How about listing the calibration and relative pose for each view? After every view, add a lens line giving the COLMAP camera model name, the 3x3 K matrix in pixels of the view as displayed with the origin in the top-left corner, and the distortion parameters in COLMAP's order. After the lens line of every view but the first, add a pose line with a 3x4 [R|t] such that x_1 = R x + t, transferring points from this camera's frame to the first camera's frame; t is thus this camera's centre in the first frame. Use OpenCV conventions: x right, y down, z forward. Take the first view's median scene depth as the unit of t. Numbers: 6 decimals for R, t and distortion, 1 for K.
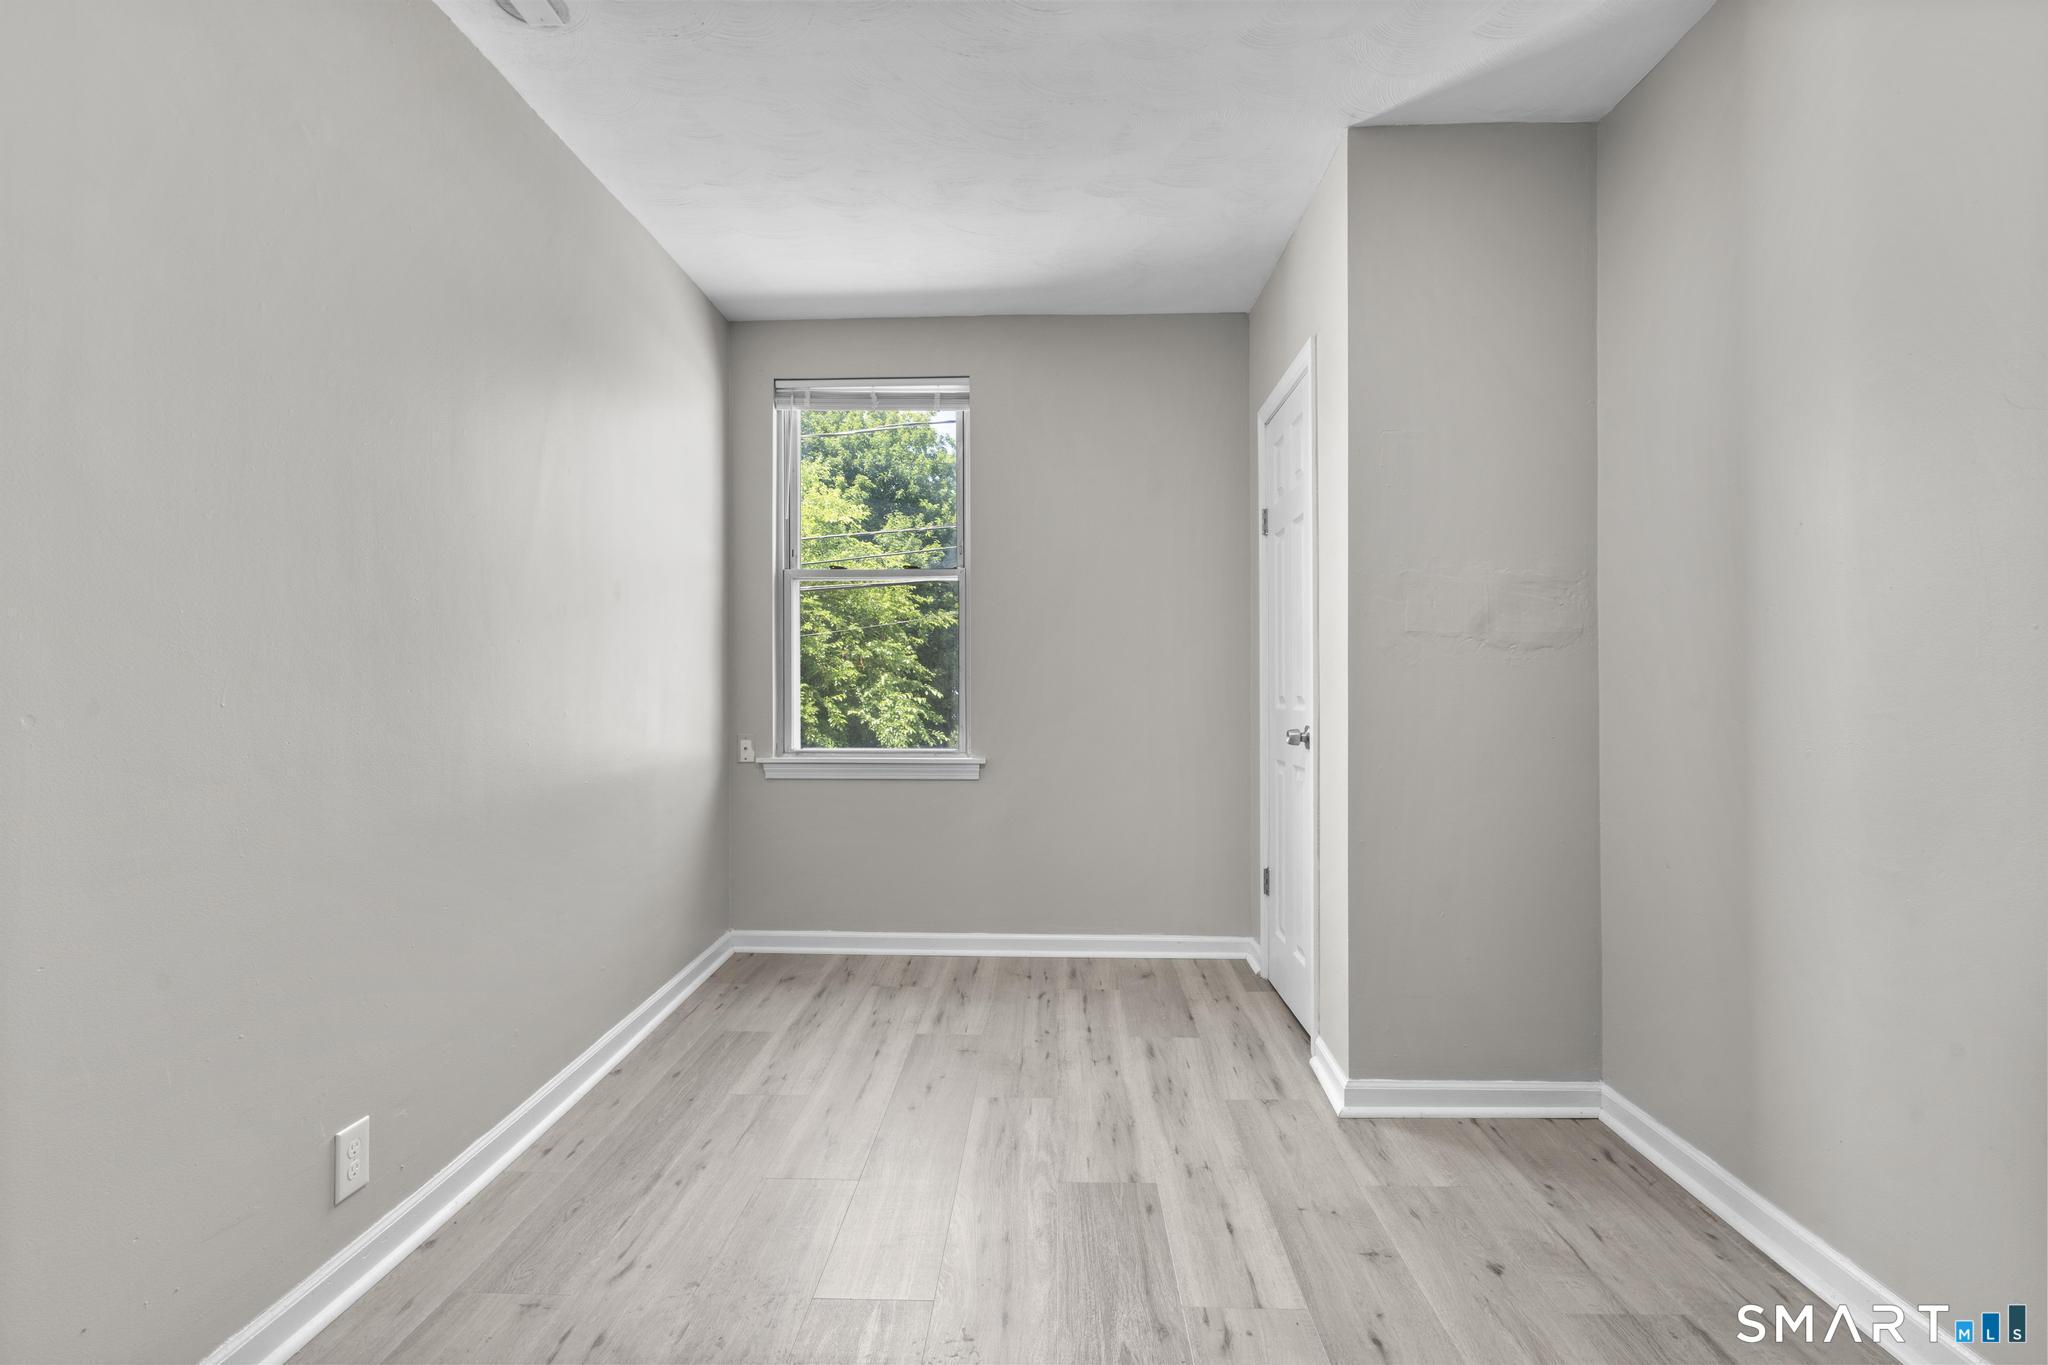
lens RADIAL K [[920.8, 0, 1022.6], [0, 920.8, 692.2], [0, 0, 1]] dist [-0.004336, 0.004637]
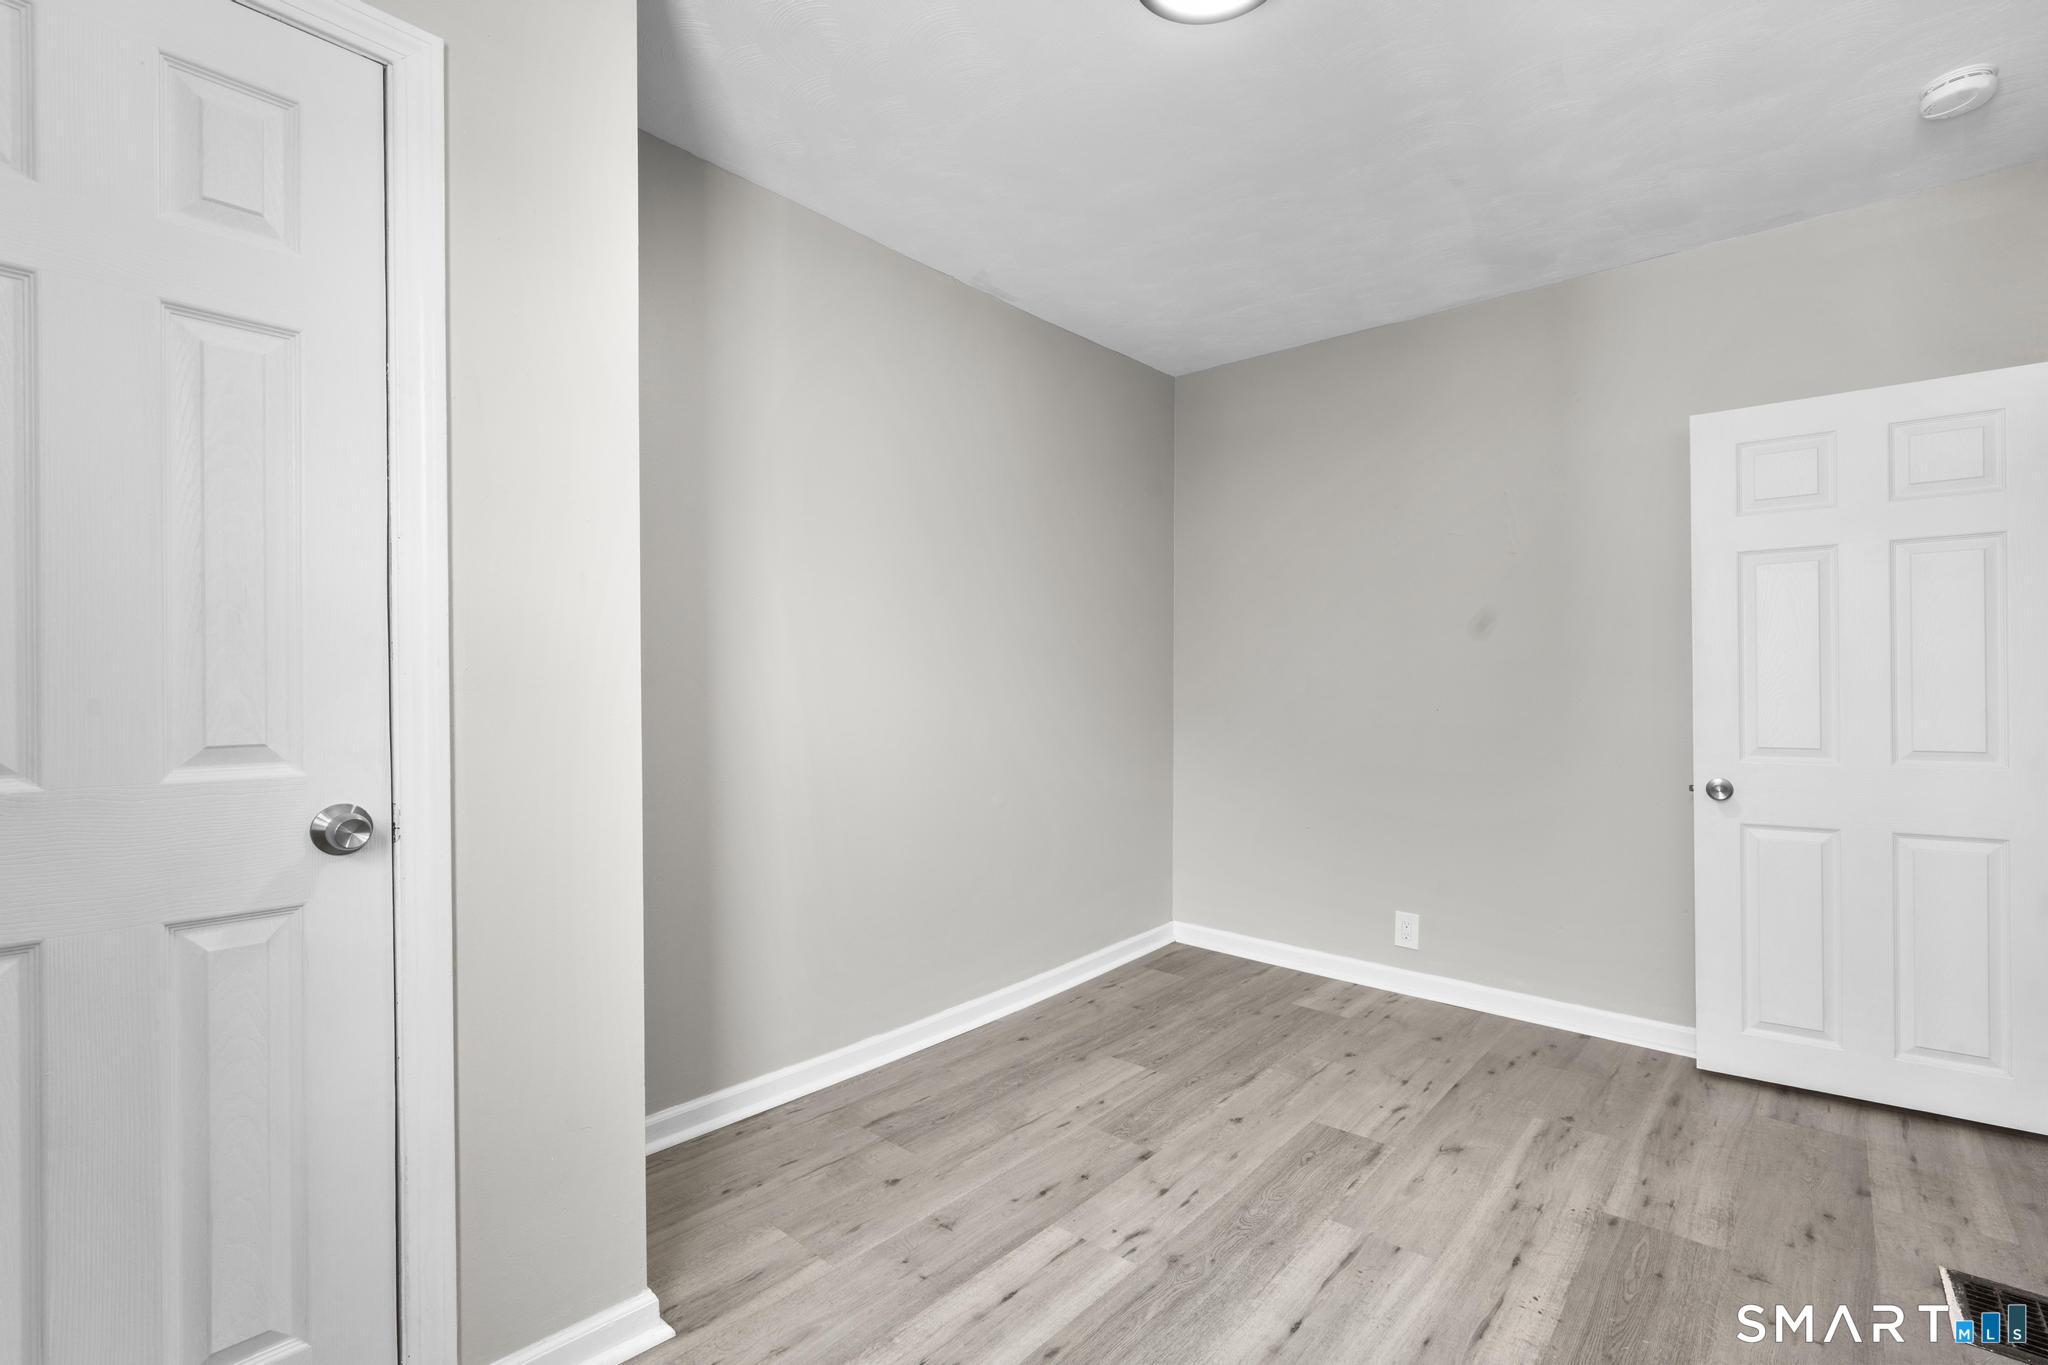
lens RADIAL K [[920.8, 0, 1022.6], [0, 920.8, 692.2], [0, 0, 1]] dist [-0.004336, 0.004637]
pose [[-0.773722, 0.004494, 0.633509, -0.262542], [0.005071, 0.999987, -0.000900, -0.019306], [-0.633504, 0.002516, -0.773735, 1.189639]]
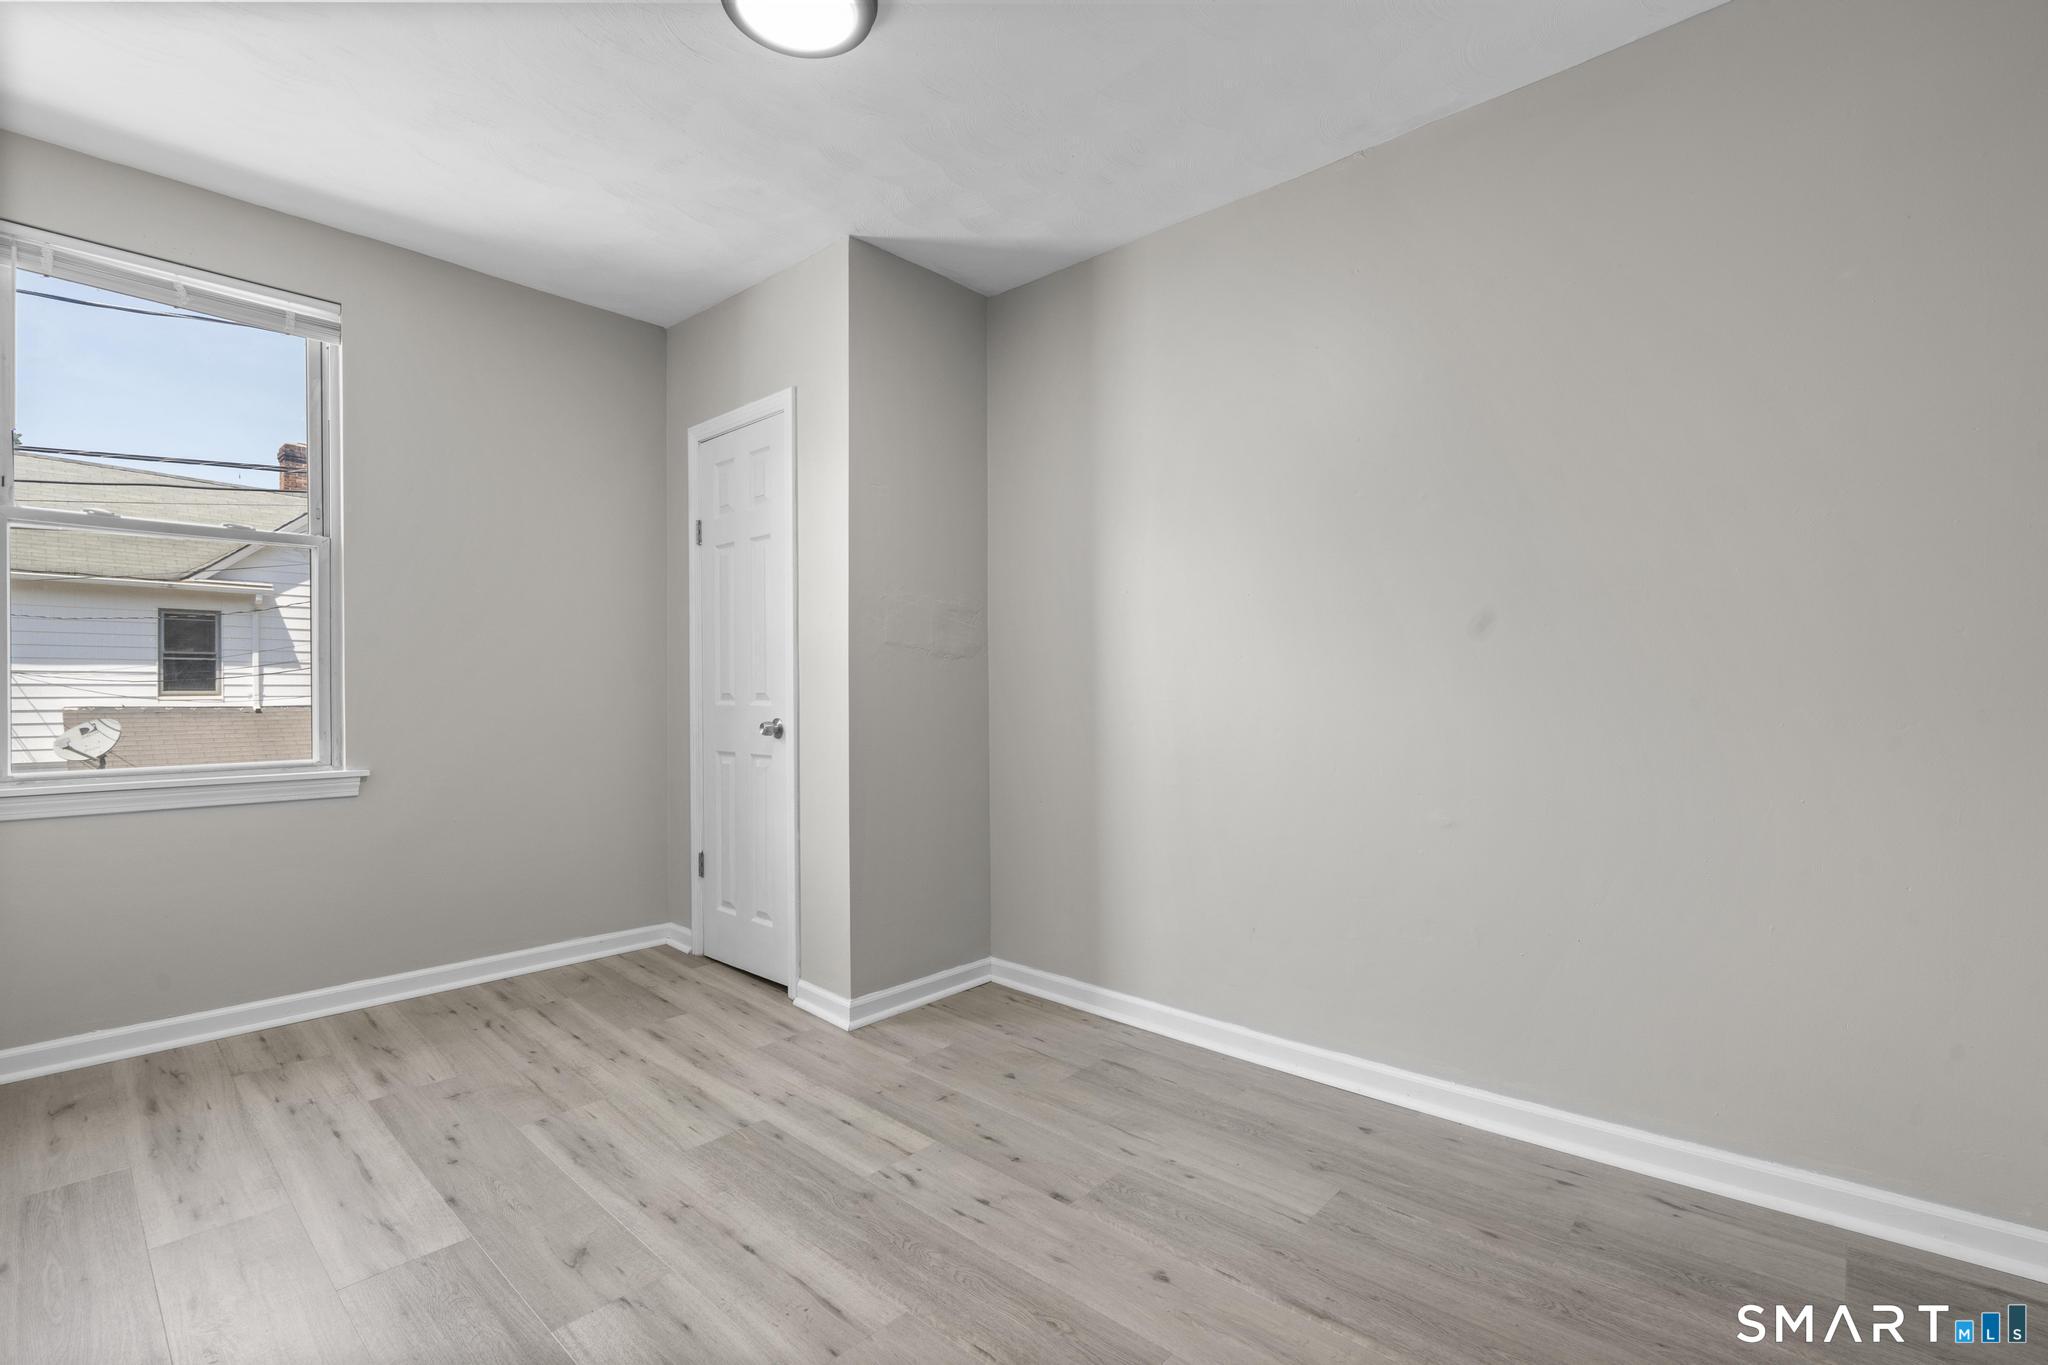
lens RADIAL K [[920.8, 0, 1022.6], [0, 920.8, 692.2], [0, 0, 1]] dist [-0.004336, 0.004637]
pose [[0.648845, -0.002570, 0.760916, -0.389908], [0.001753, 0.999997, 0.001883, 0.001494], [-0.760918, 0.000112, 0.648848, 0.012023]]
